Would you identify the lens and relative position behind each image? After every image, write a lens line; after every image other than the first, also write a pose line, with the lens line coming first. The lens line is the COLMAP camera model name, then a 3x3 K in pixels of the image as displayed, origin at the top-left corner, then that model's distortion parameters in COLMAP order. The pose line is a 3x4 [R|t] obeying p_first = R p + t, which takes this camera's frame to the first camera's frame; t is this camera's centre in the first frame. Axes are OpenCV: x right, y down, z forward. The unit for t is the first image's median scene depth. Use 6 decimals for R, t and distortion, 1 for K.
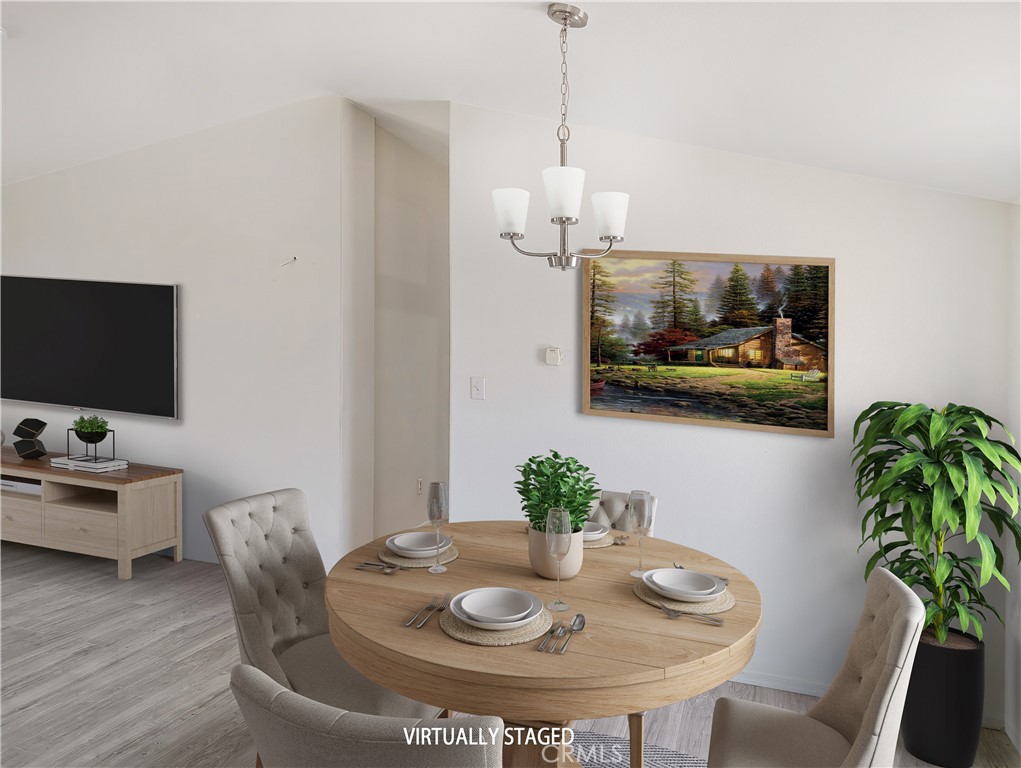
lens RADIAL K [[723.7, 0, 512.4], [0, 723.7, 385.1], [0, 0, 1]] dist [-0.011633, -0.006363]
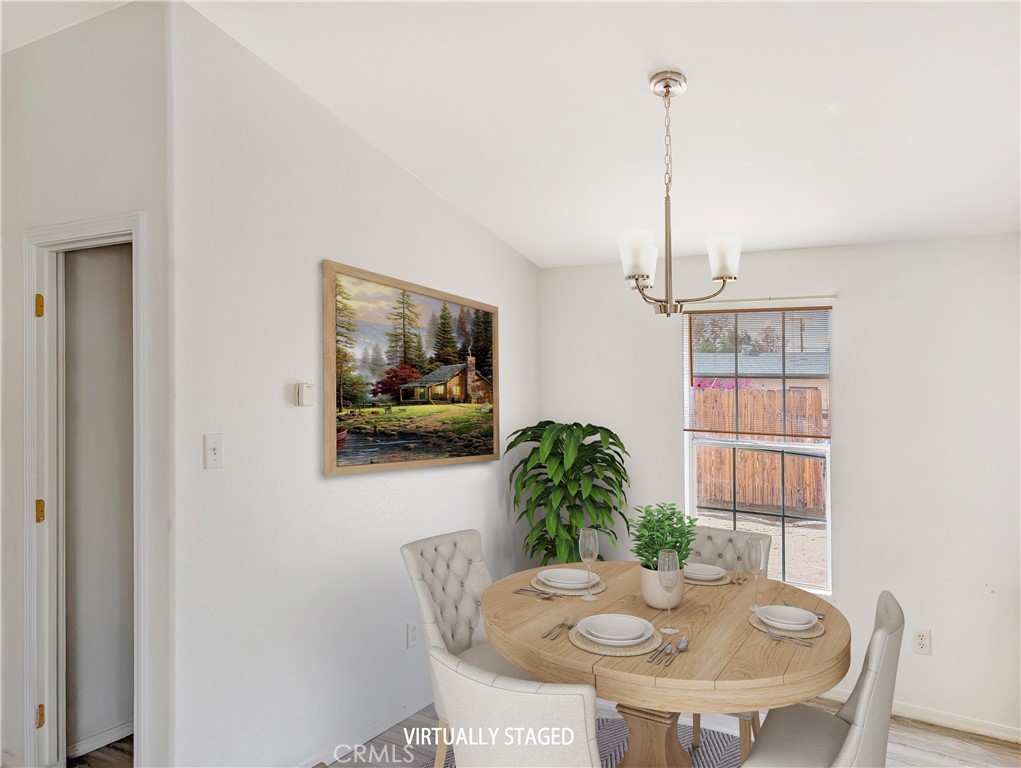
lens RADIAL K [[723.7, 0, 512.8], [0, 723.7, 375.3], [0, 0, 1]] dist [-0.011633, -0.006363]
pose [[0.169199, -0.012108, 0.985508, -0.657204], [0.049891, 0.998748, 0.003705, -0.061819], [-0.984318, 0.048541, 0.169591, 0.714550]]
